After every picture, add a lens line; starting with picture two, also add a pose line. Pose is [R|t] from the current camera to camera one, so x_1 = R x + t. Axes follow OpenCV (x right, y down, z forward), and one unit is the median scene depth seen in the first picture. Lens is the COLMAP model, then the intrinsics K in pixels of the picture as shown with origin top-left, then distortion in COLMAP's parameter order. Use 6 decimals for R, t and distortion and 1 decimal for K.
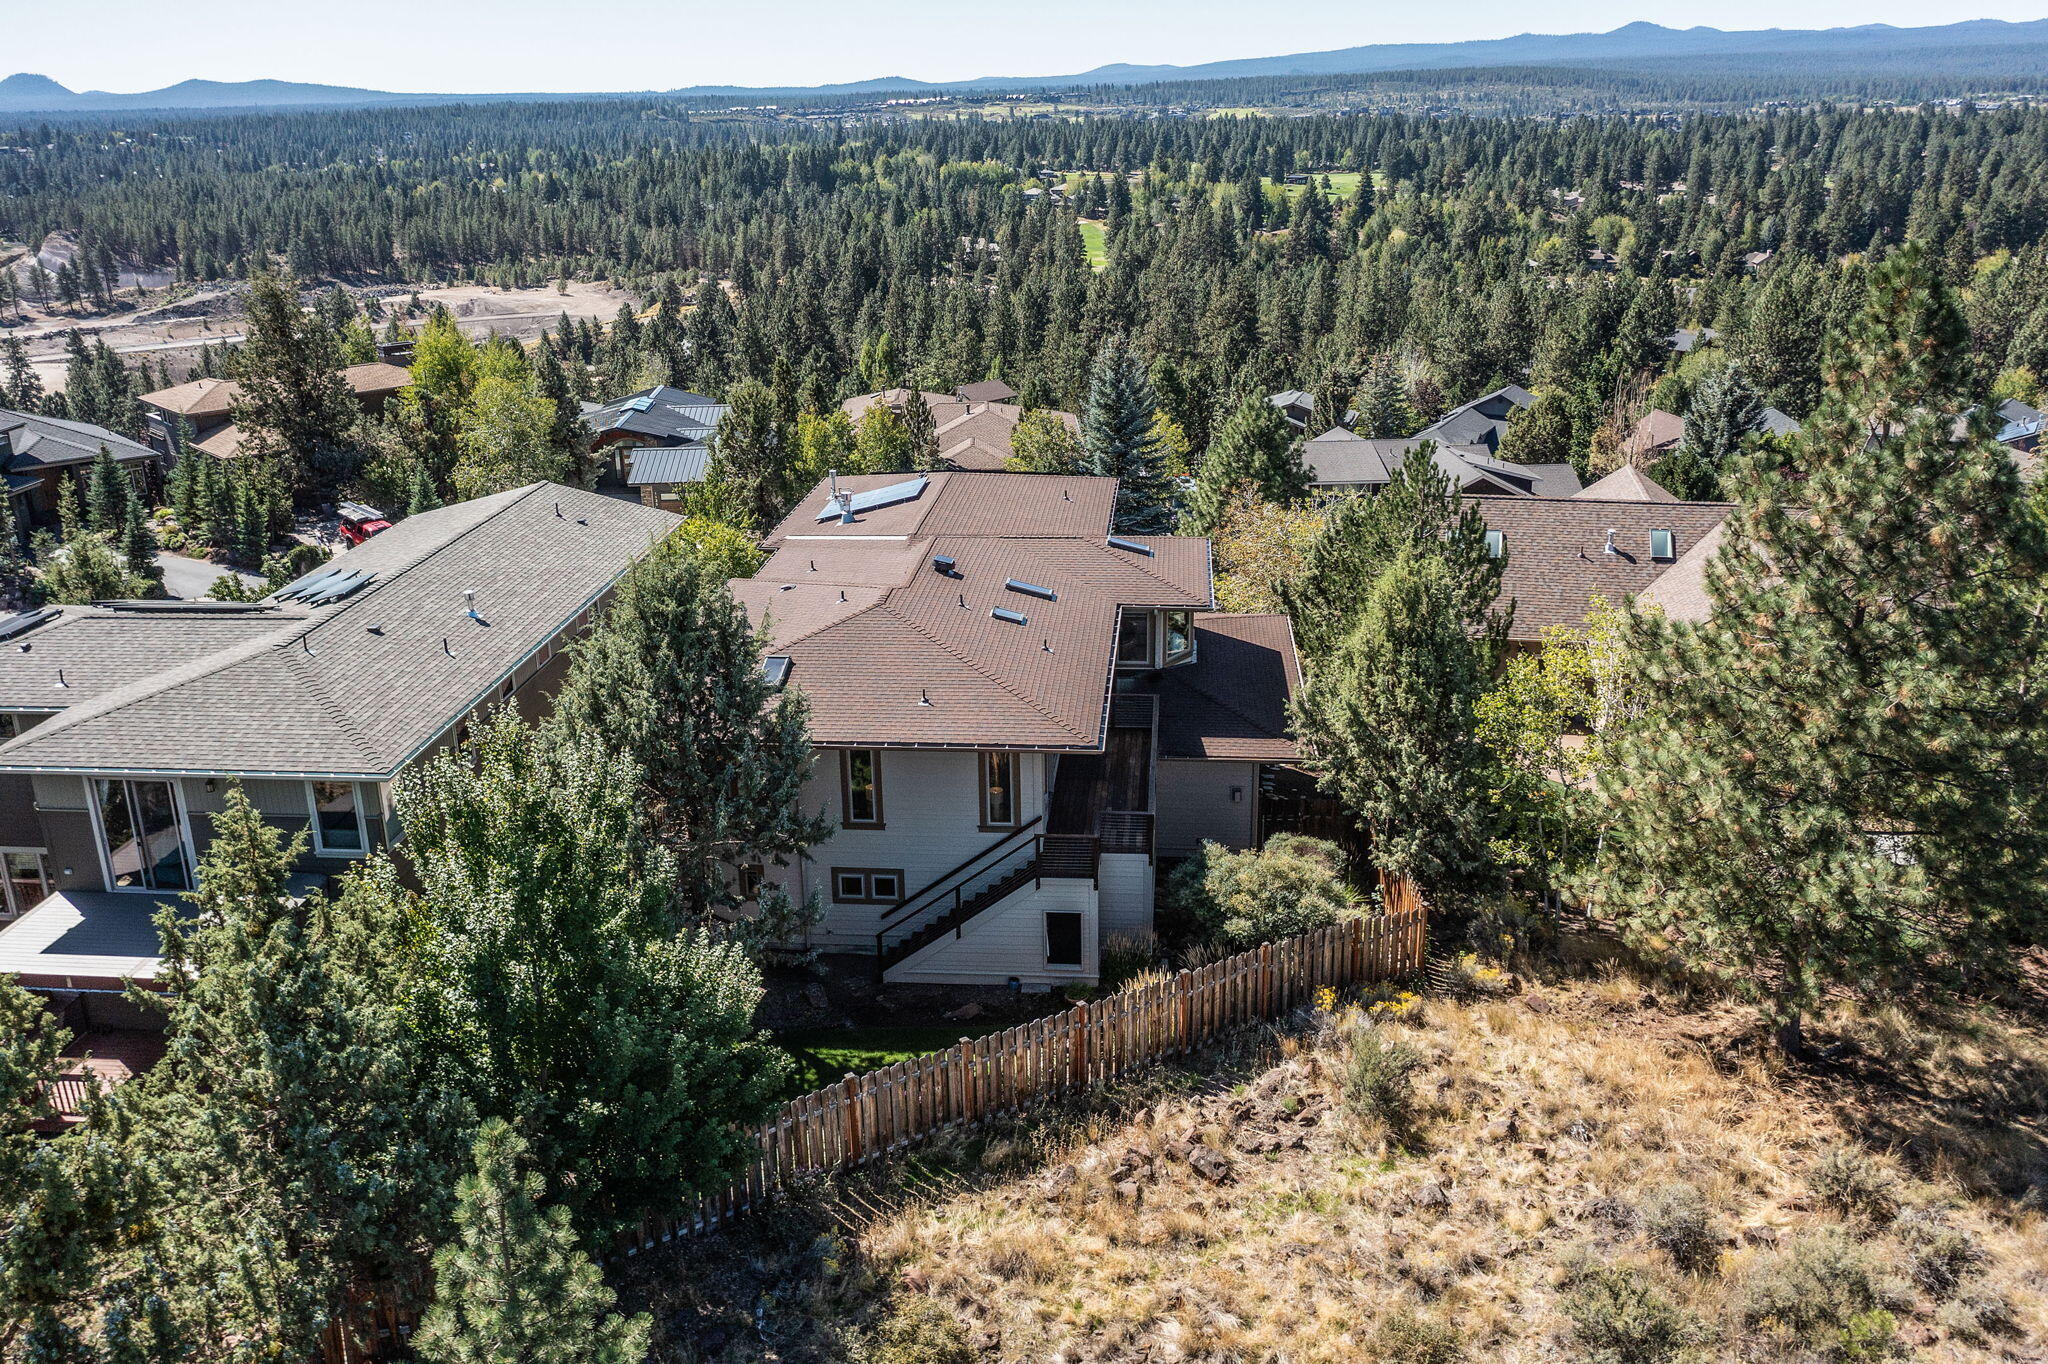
lens RADIAL K [[1657.0, 0, 1024.0], [0, 1657.0, 682.0], [0, 0, 1]] dist [-0.016672, 0.000532]
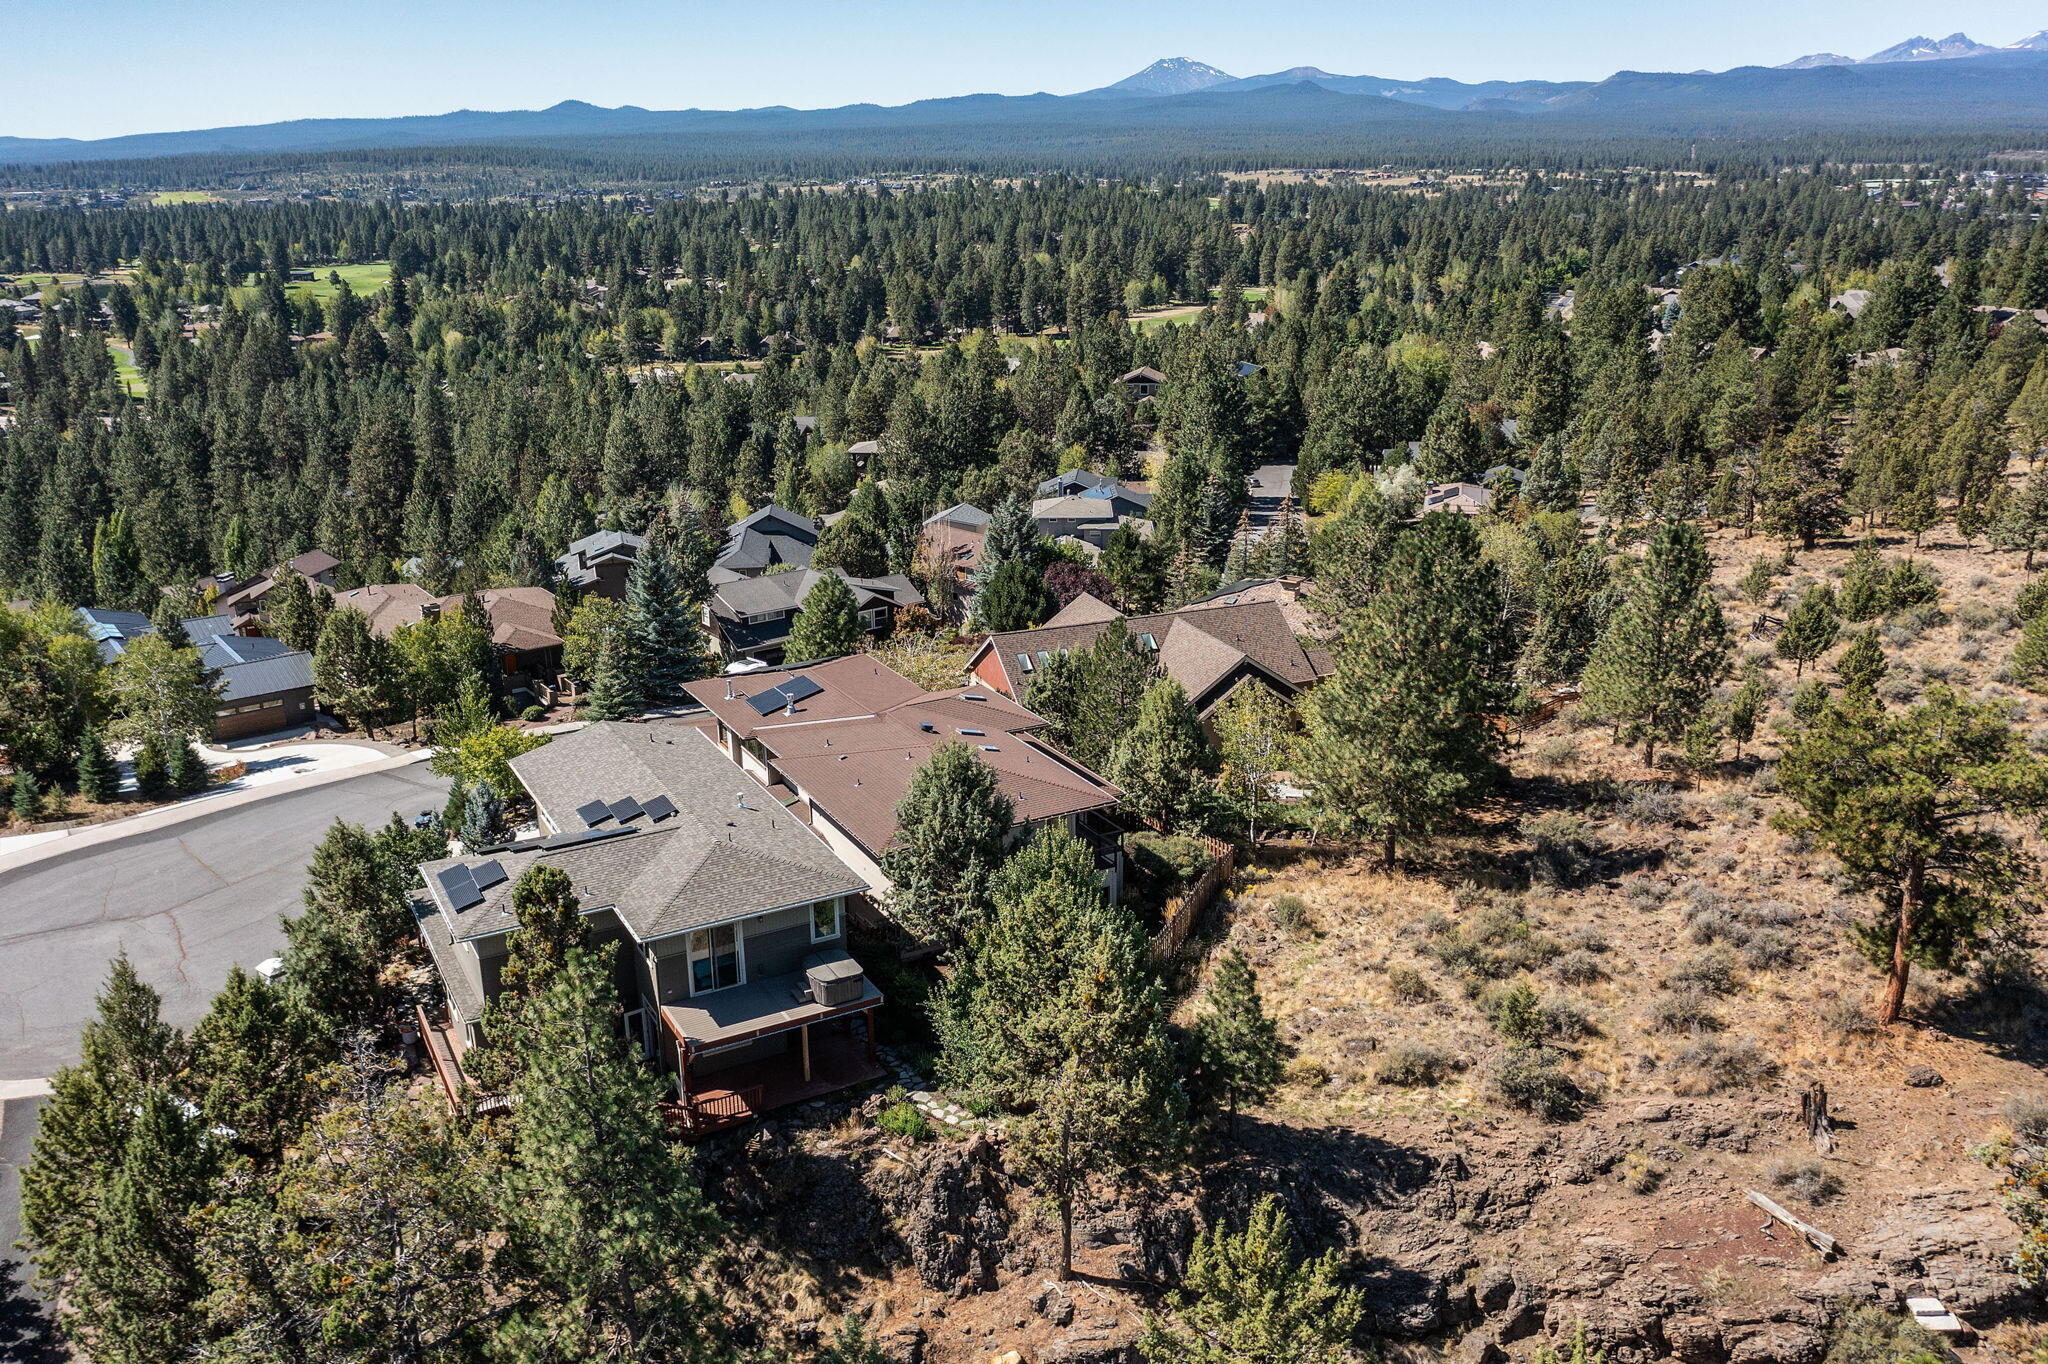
lens RADIAL K [[1636.3, 0, 1029.9], [0, 1636.3, 683.5], [0, 0, 1]] dist [-0.007916, -0.004545]
pose [[0.828885, -0.166389, 0.534101, -0.132510], [0.185793, 0.982429, 0.017721, -0.019287], [-0.527665, 0.084543, 0.845235, -0.080216]]
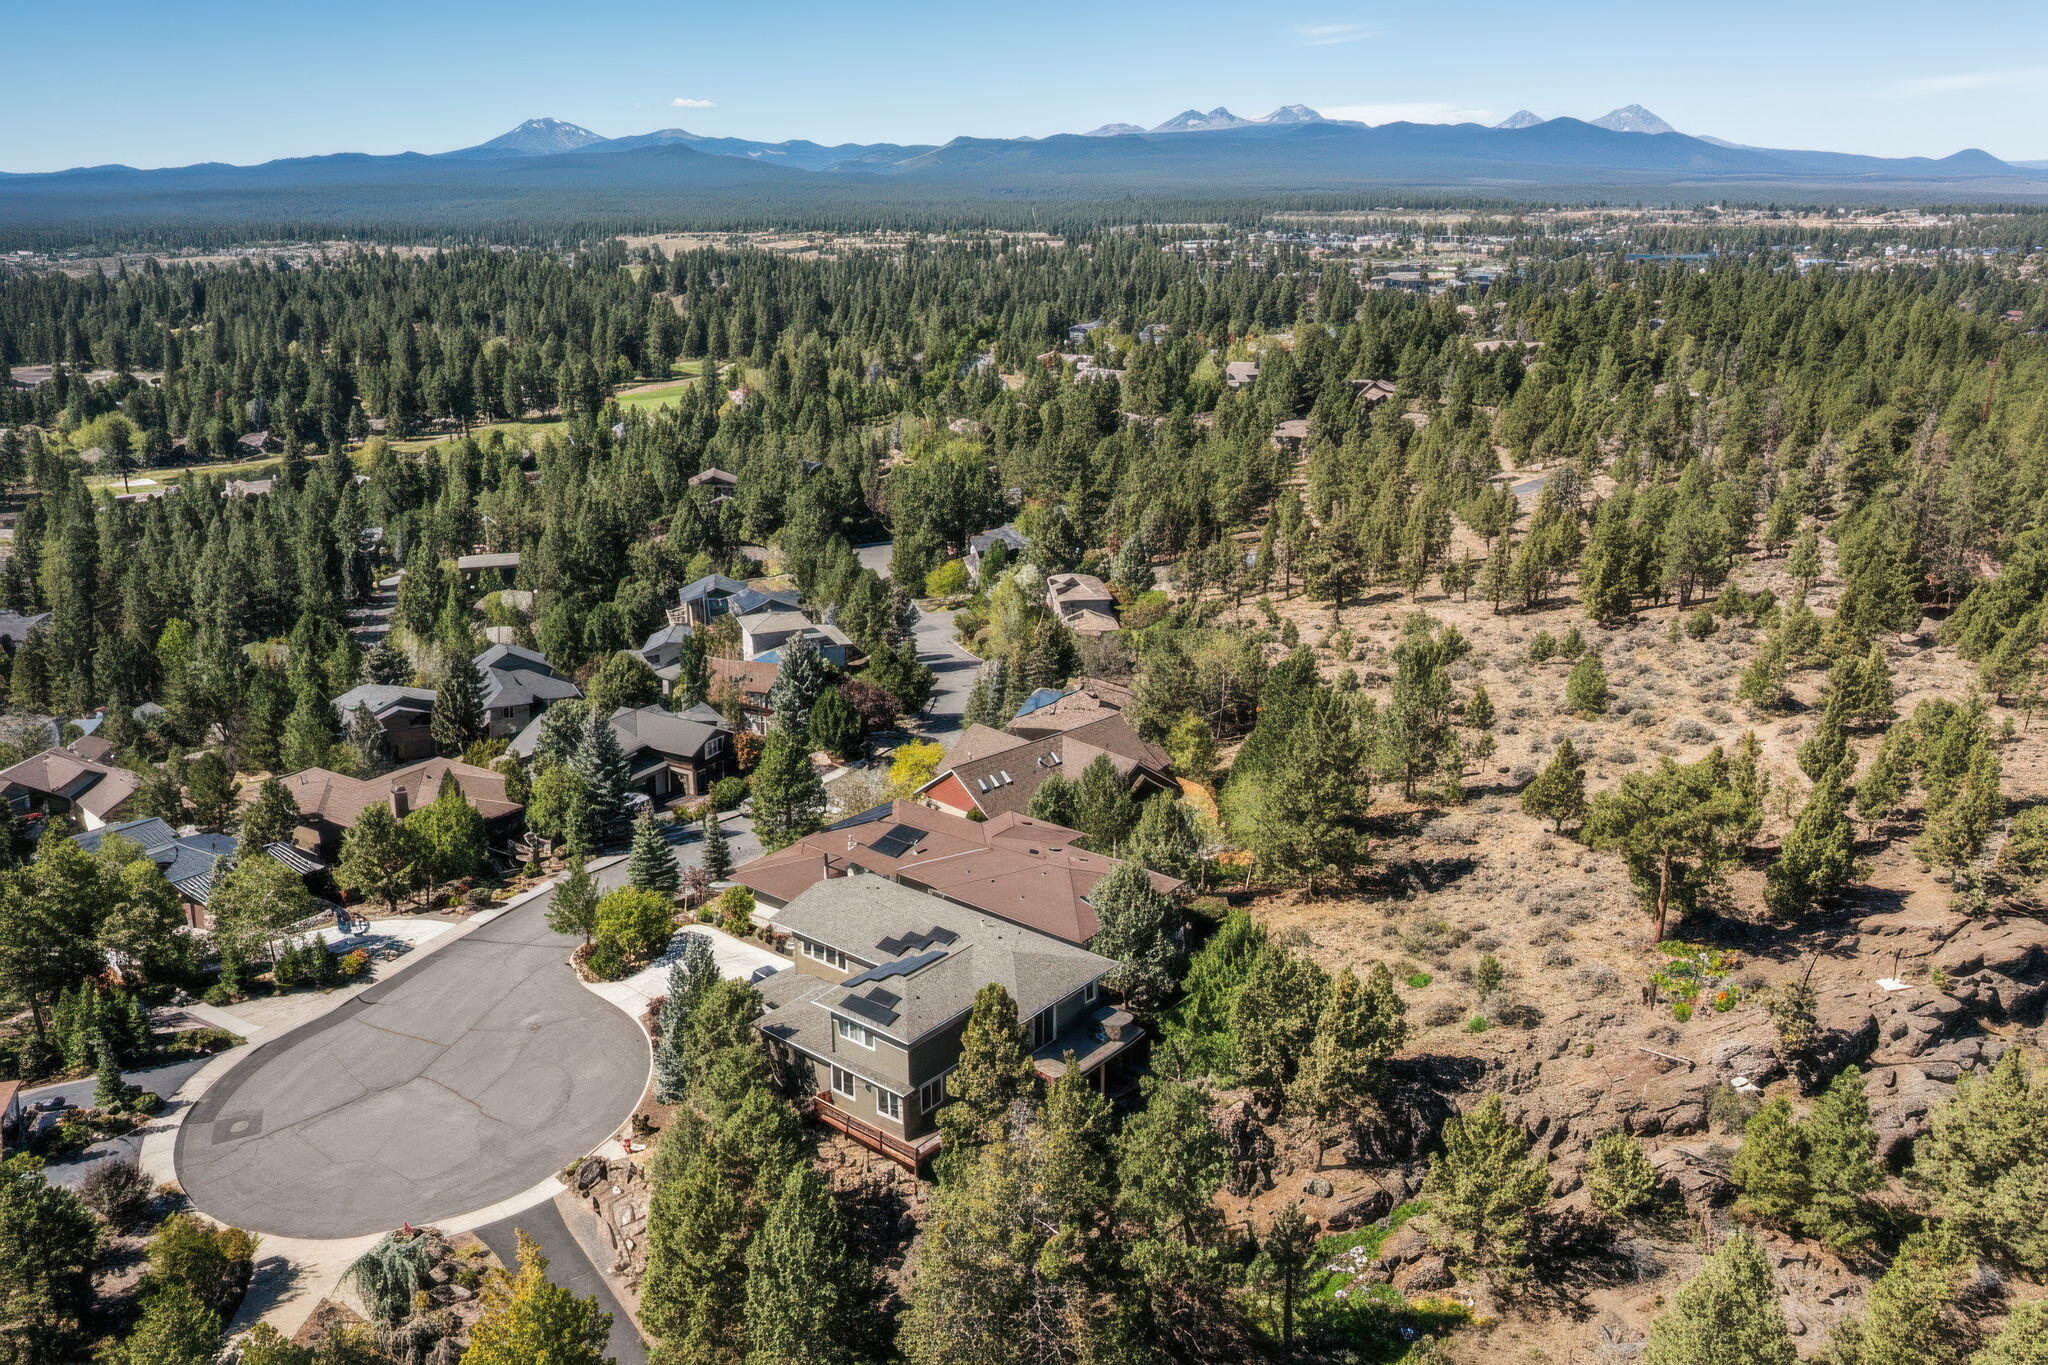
lens RADIAL K [[1538.9, 0, 1013.4], [0, 1538.9, 732.9], [0, 0, 1]] dist [-0.038268, 0.006369]
pose [[0.576012, -0.259485, 0.775163, -0.281412], [0.277537, 0.954031, 0.113127, -0.078969], [-0.768884, 0.149974, 0.621550, -0.071096]]
